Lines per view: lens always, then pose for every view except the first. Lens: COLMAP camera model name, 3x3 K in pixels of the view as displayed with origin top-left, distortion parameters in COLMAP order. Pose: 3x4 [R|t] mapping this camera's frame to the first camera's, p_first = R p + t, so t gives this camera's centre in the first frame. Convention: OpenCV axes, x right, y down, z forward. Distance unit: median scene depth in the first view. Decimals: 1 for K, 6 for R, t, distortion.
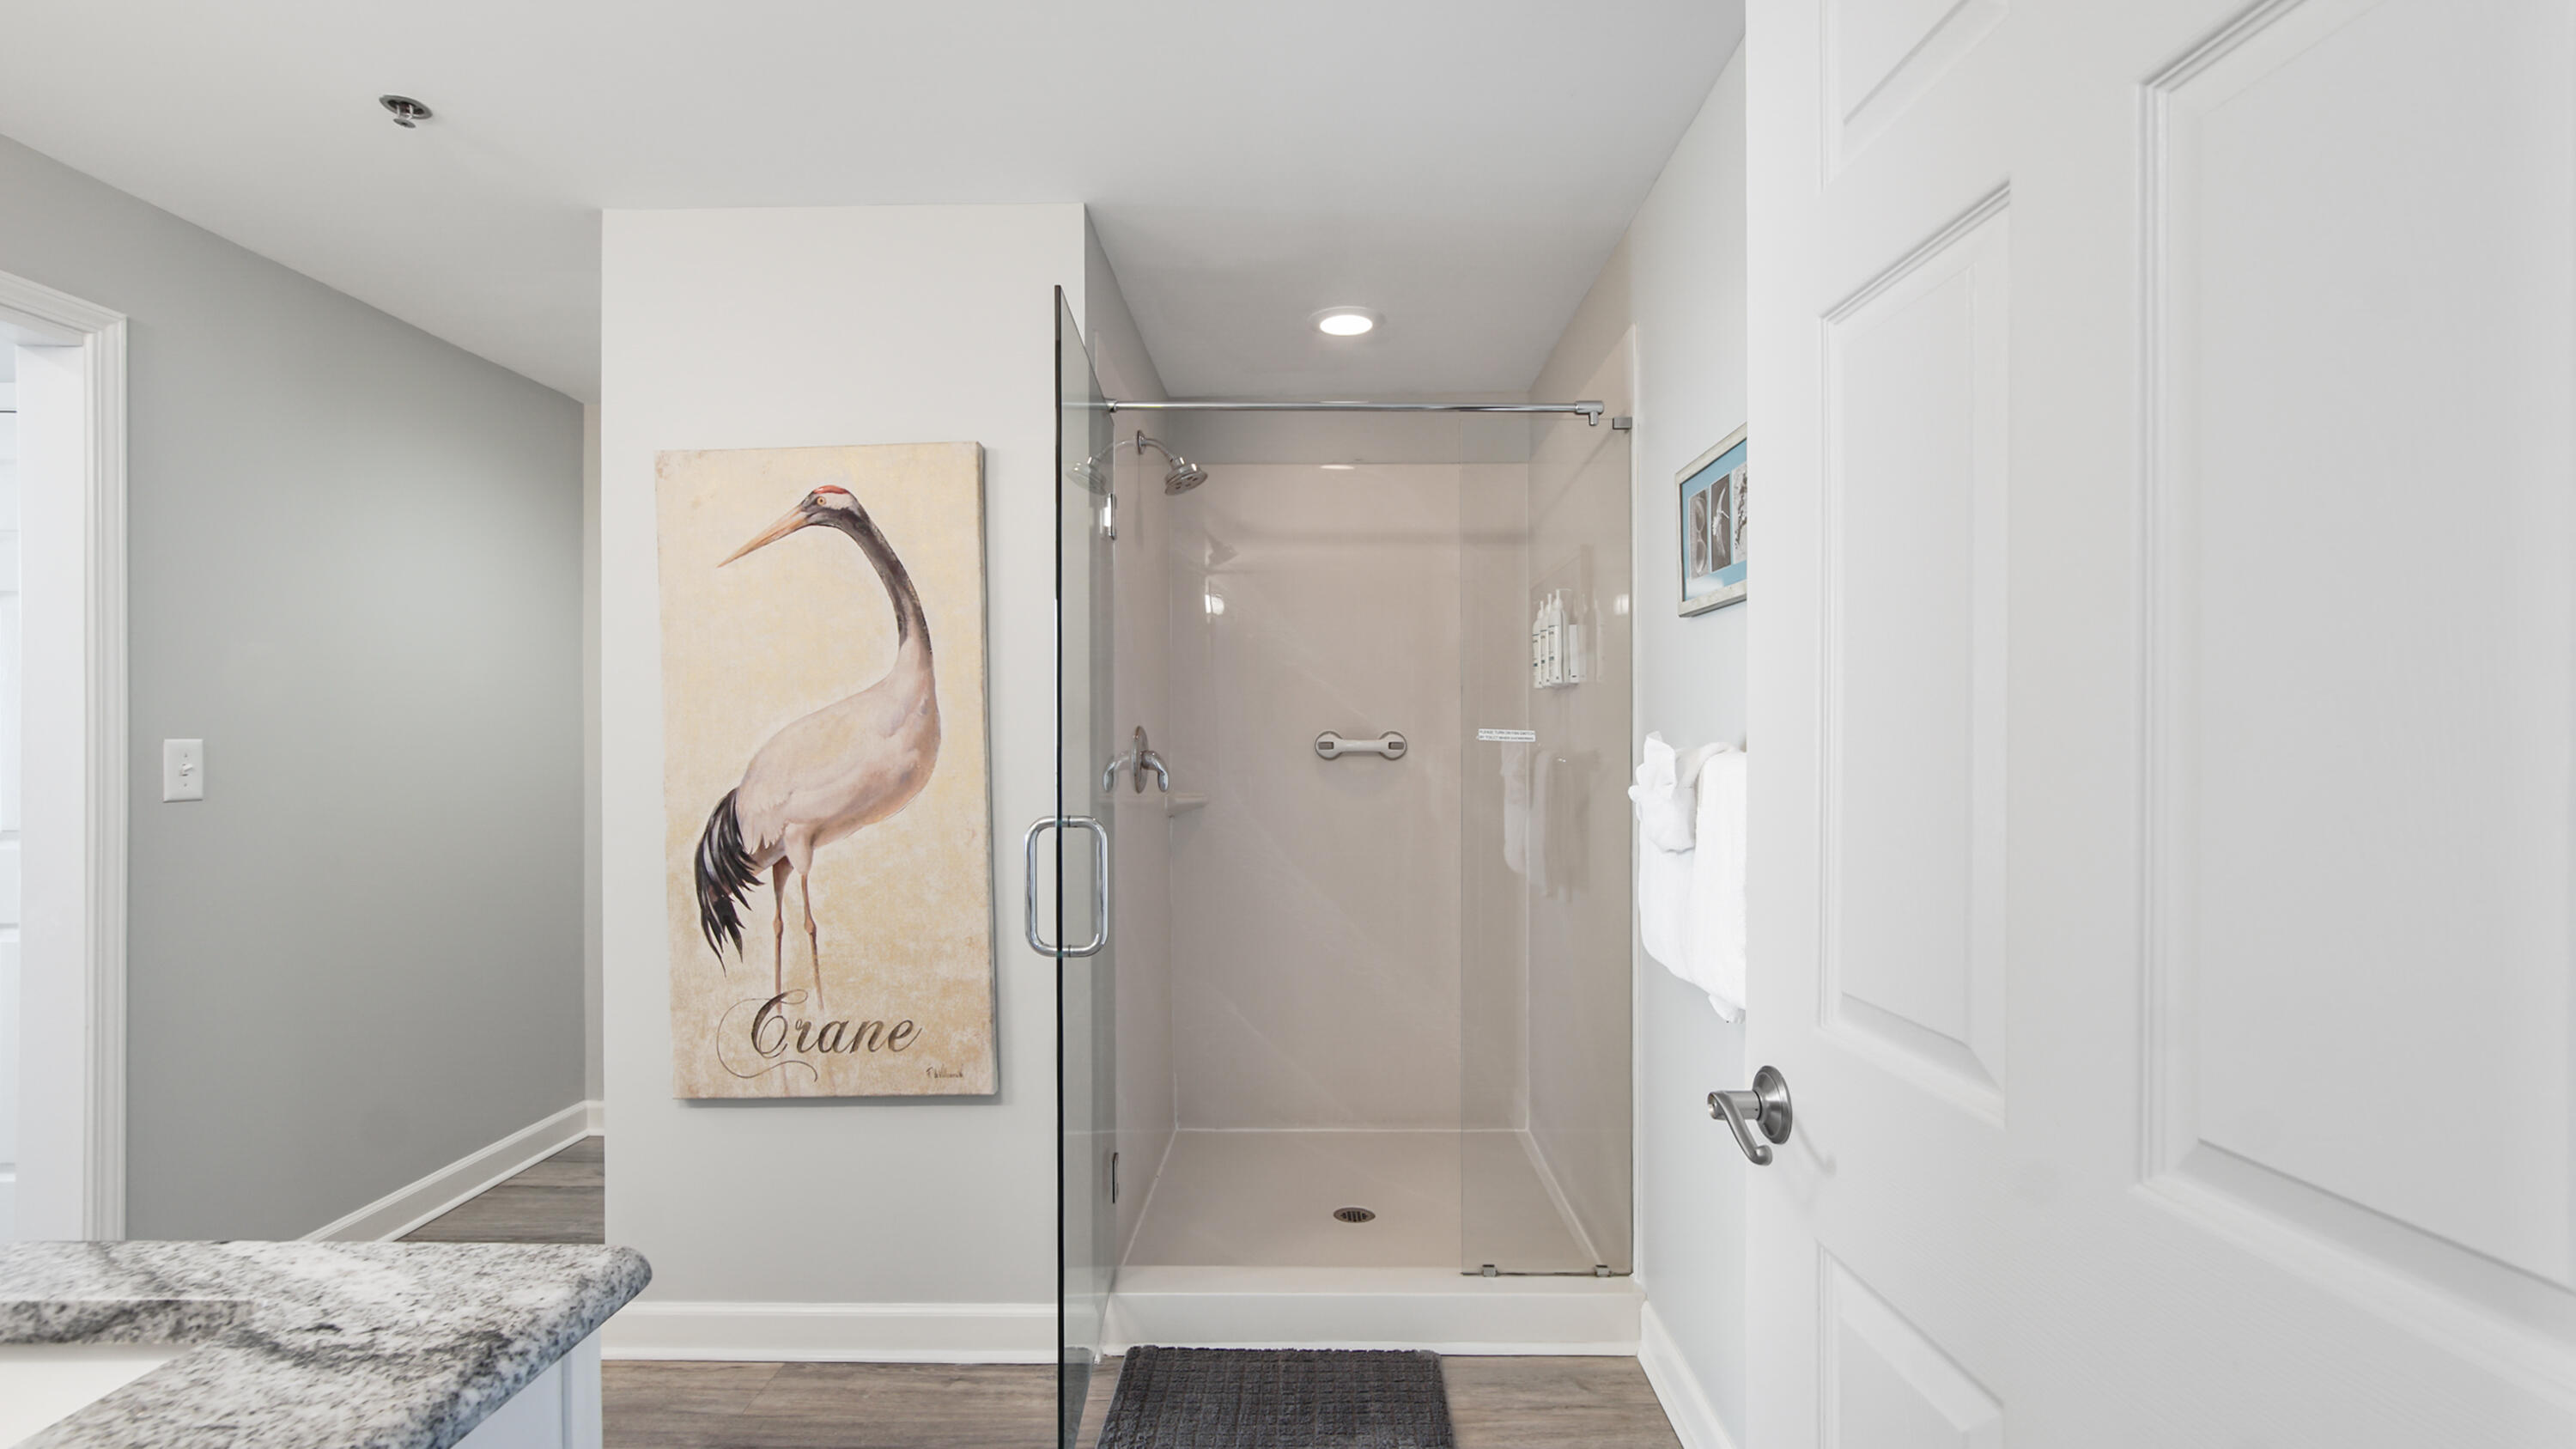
lens RADIAL K [[1159.4, 0, 1291.0], [0, 1159.4, 734.4], [0, 0, 1]] dist [-0.011278, 0.003219]
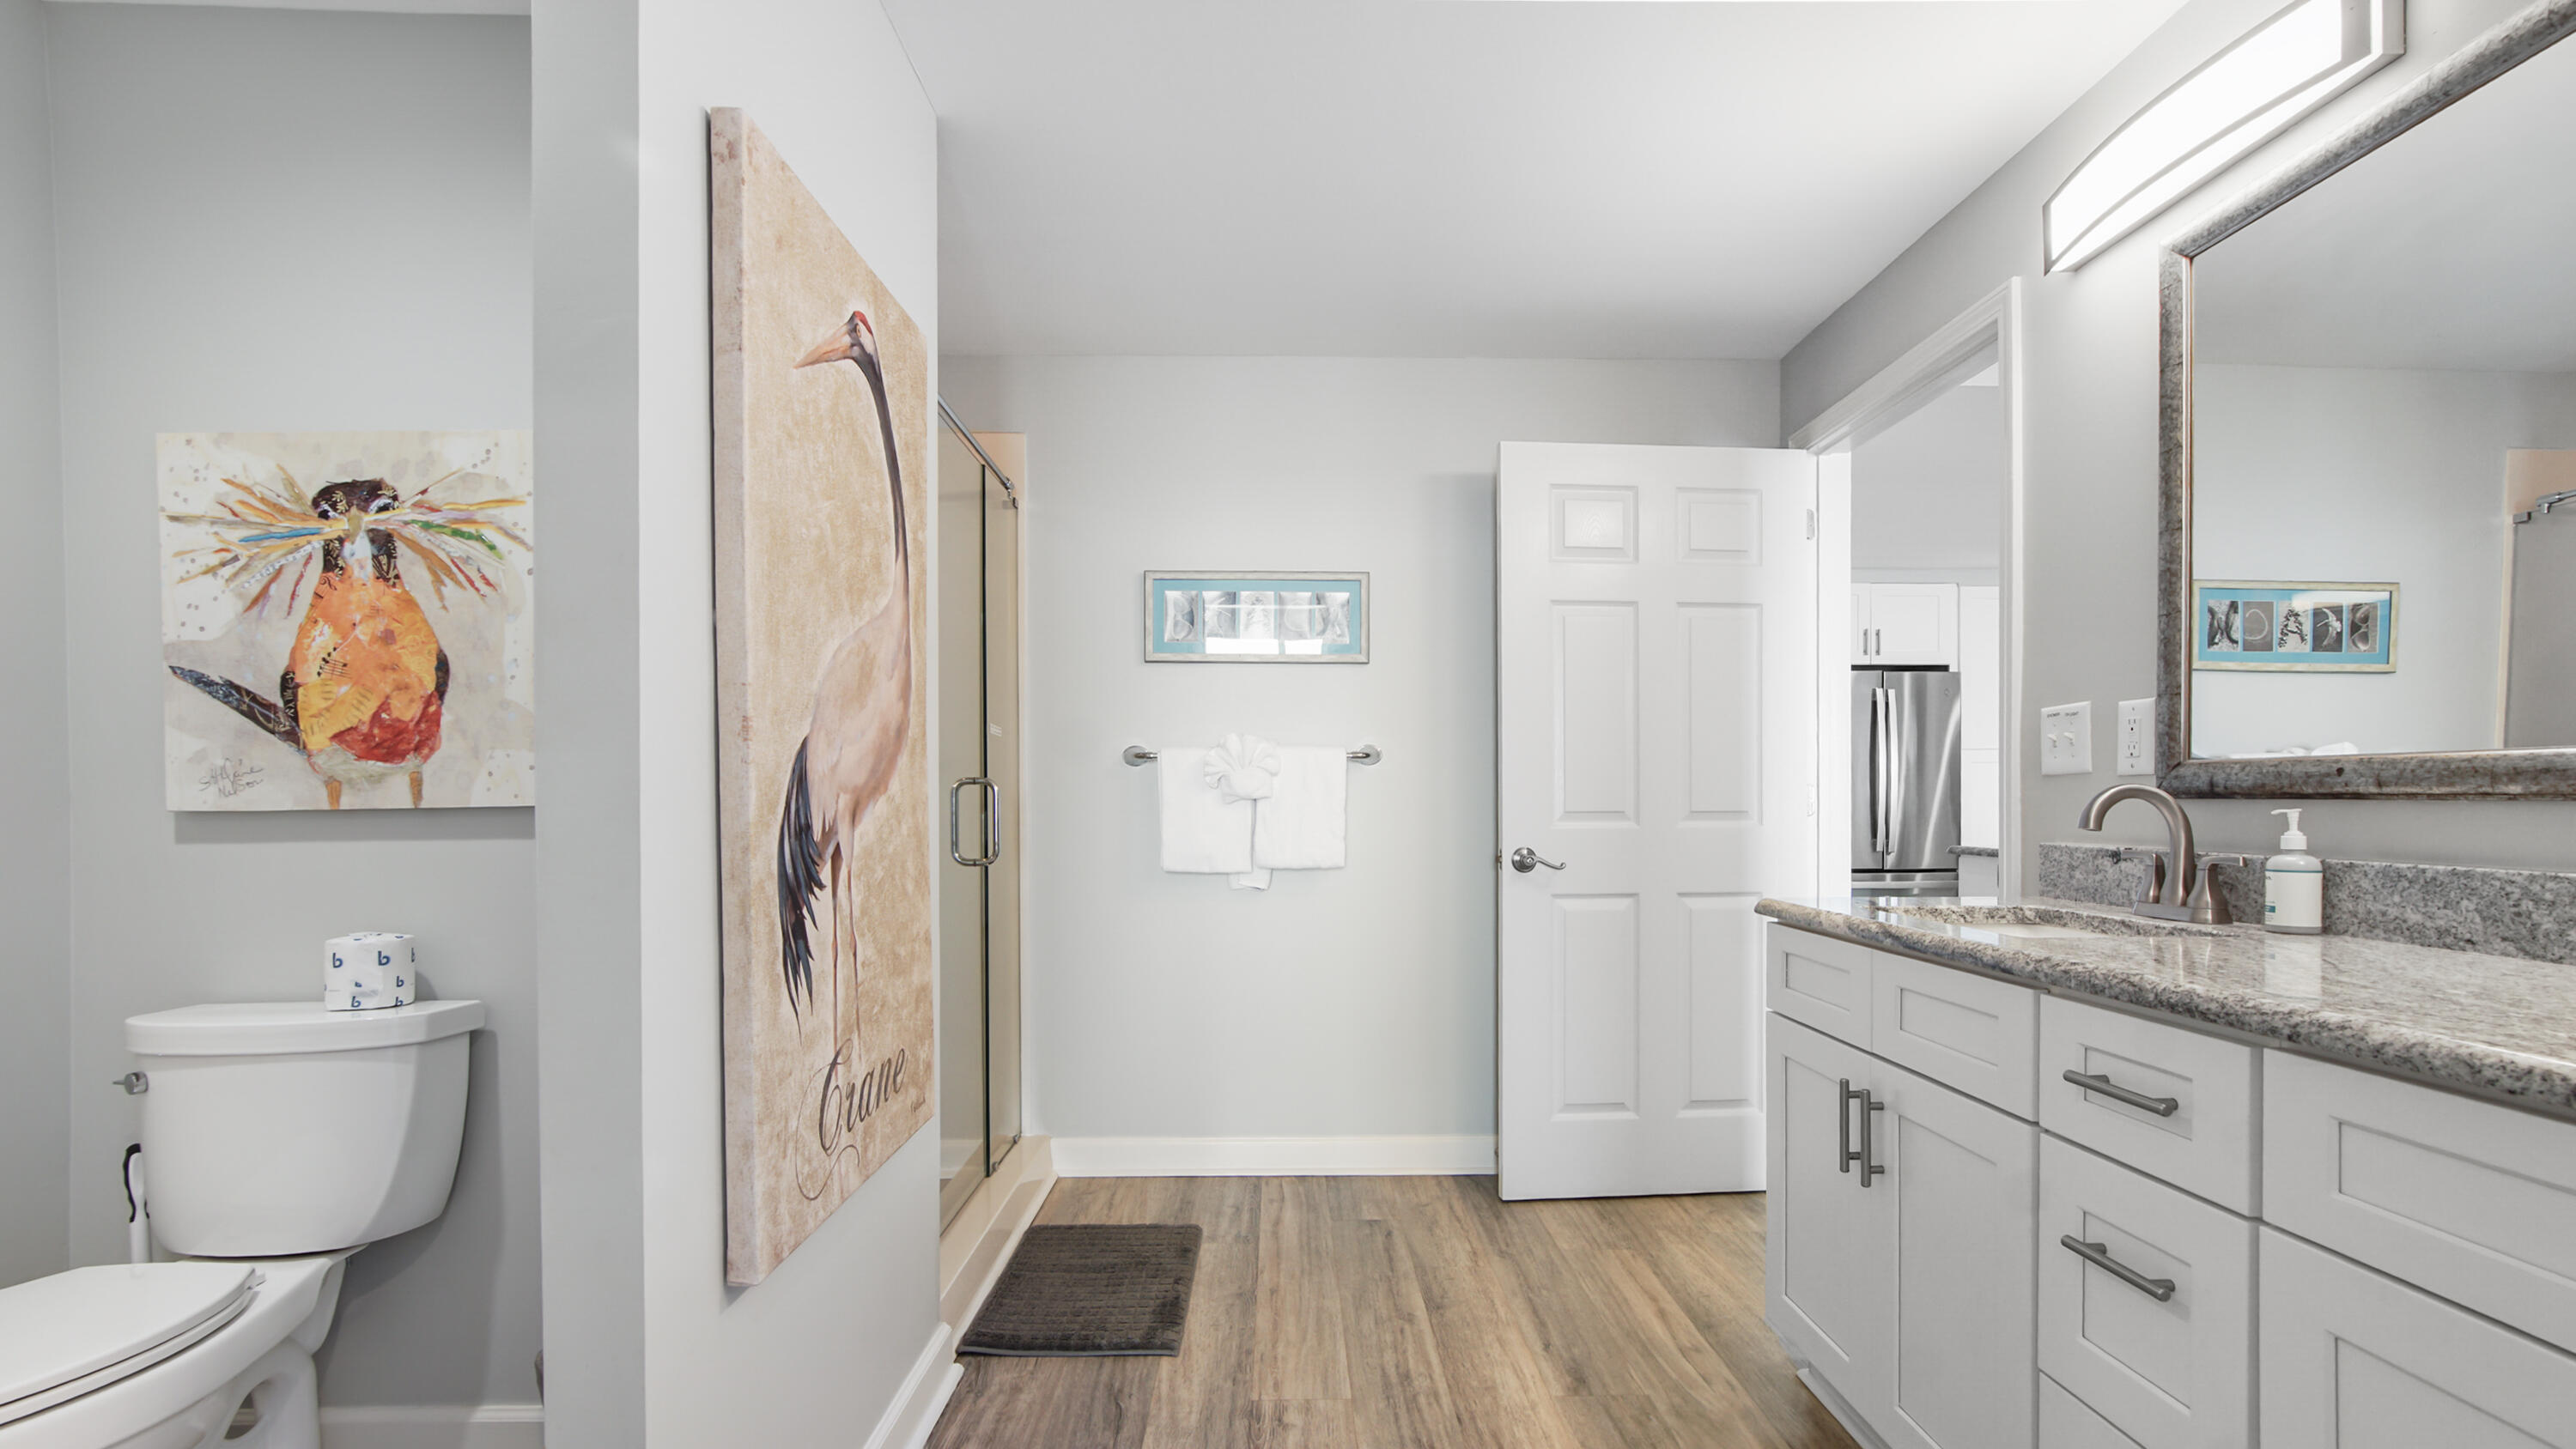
lens RADIAL K [[1159.1, 0, 1305.5], [0, 1159.1, 794.5], [0, 0, 1]] dist [-0.011278, 0.003219]
pose [[-0.047035, 0.006940, 0.998869, -1.111589], [-0.002777, 0.999971, -0.007079, 0.081582], [-0.998889, -0.003106, -0.047014, 0.763623]]
